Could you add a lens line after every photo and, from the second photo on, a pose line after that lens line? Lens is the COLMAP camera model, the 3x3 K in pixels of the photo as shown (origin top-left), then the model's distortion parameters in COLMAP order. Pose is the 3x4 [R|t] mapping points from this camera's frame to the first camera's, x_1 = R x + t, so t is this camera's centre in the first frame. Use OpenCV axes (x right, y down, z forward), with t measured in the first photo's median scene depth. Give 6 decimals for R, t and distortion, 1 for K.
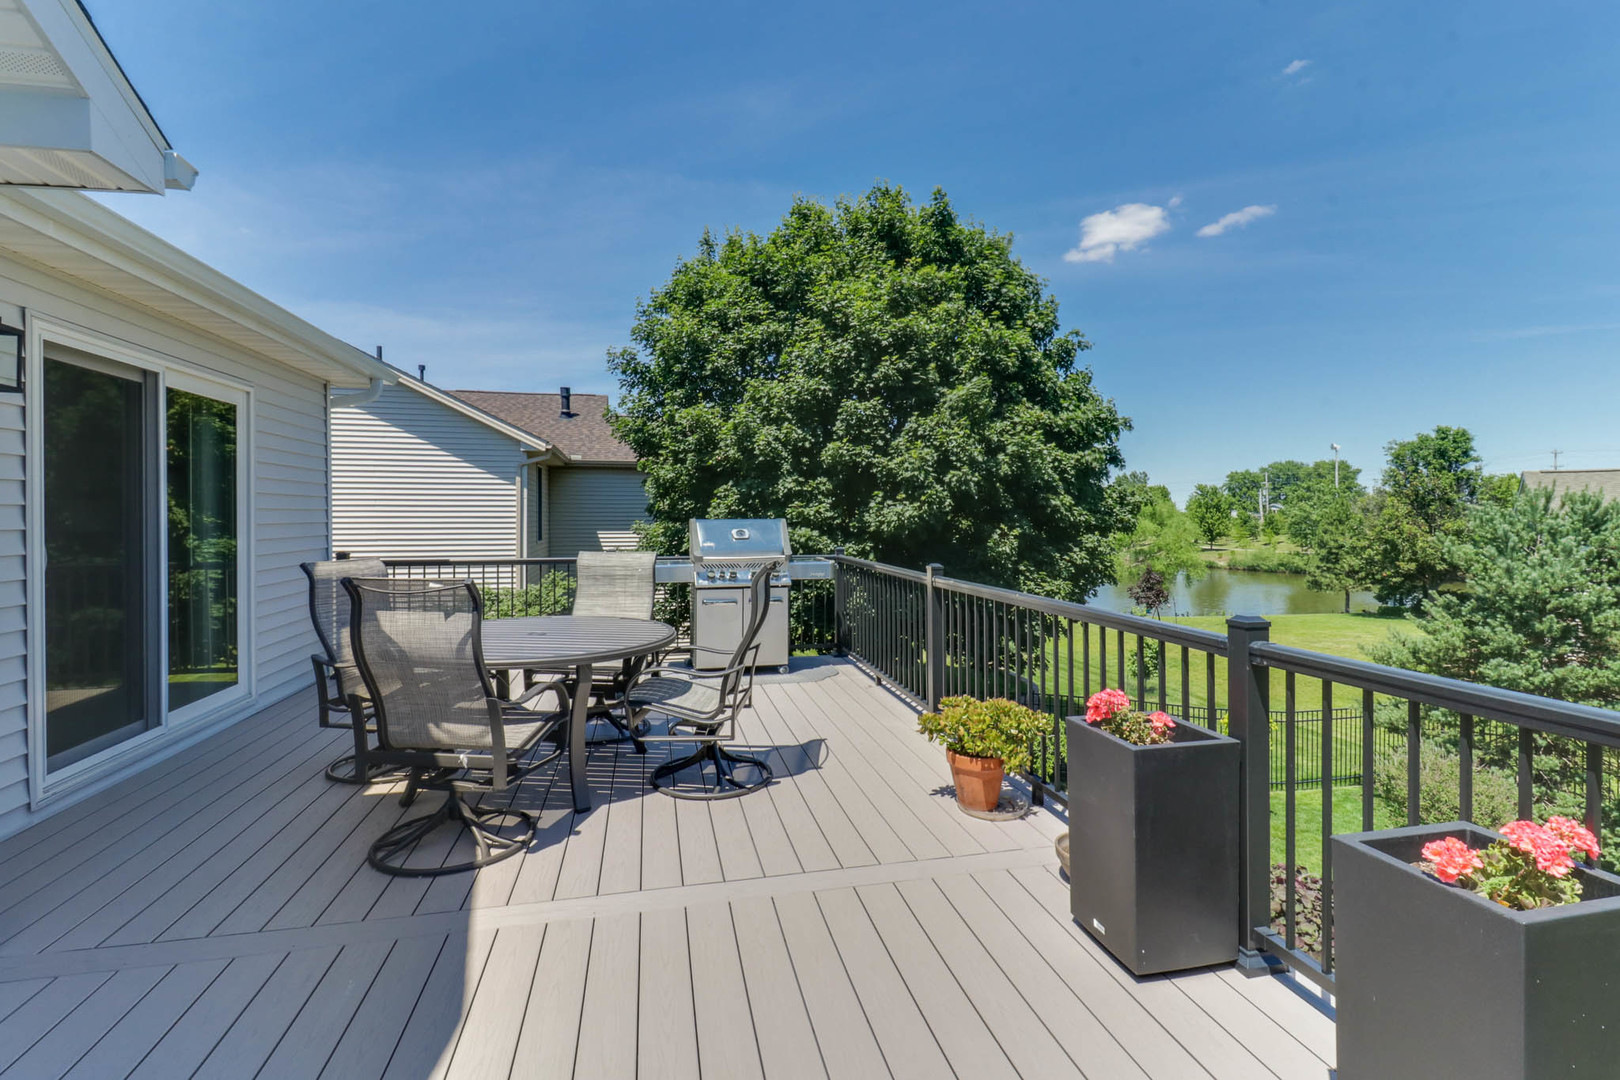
lens RADIAL K [[753.5, 0, 806.3], [0, 753.5, 503.5], [0, 0, 1]] dist [0.016368, -0.002185]
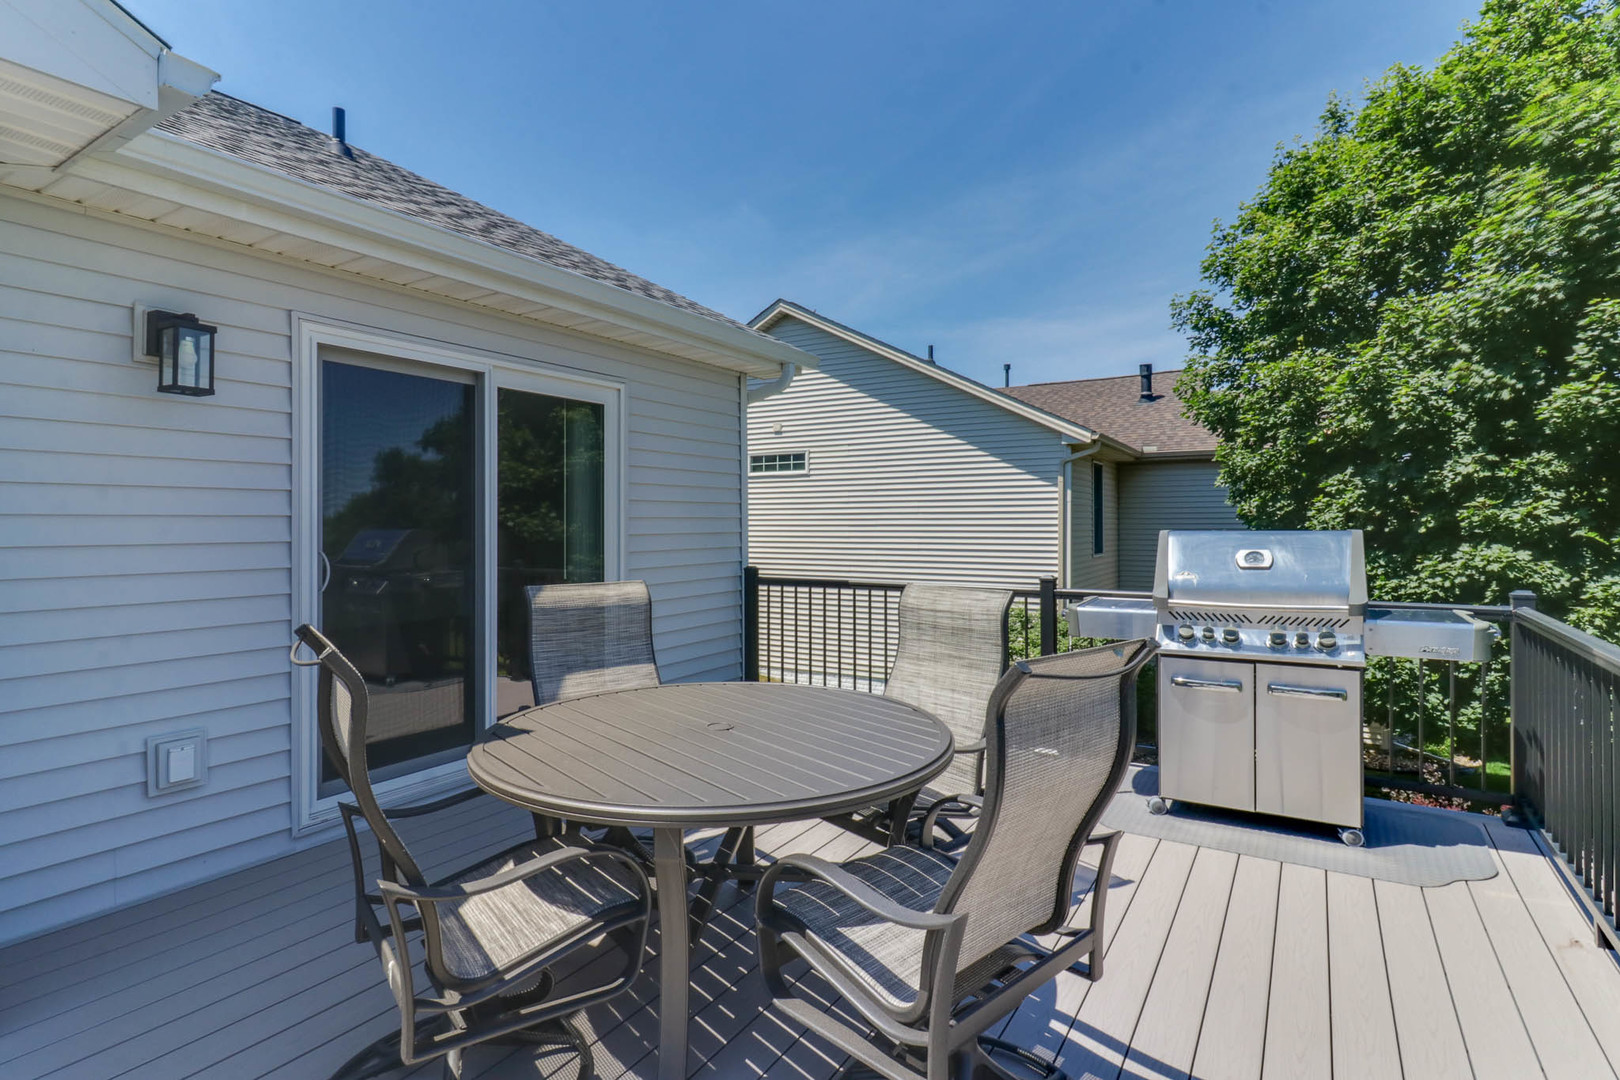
lens RADIAL K [[829.0, 0, 800.6], [0, 829.0, 518.7], [0, 0, 1]] dist [0.002111, -0.000169]
pose [[0.724038, -0.006963, -0.689725, 0.042163], [0.014436, 0.999883, 0.005060, 0.002559], [0.689609, -0.013621, 0.724054, 0.181679]]
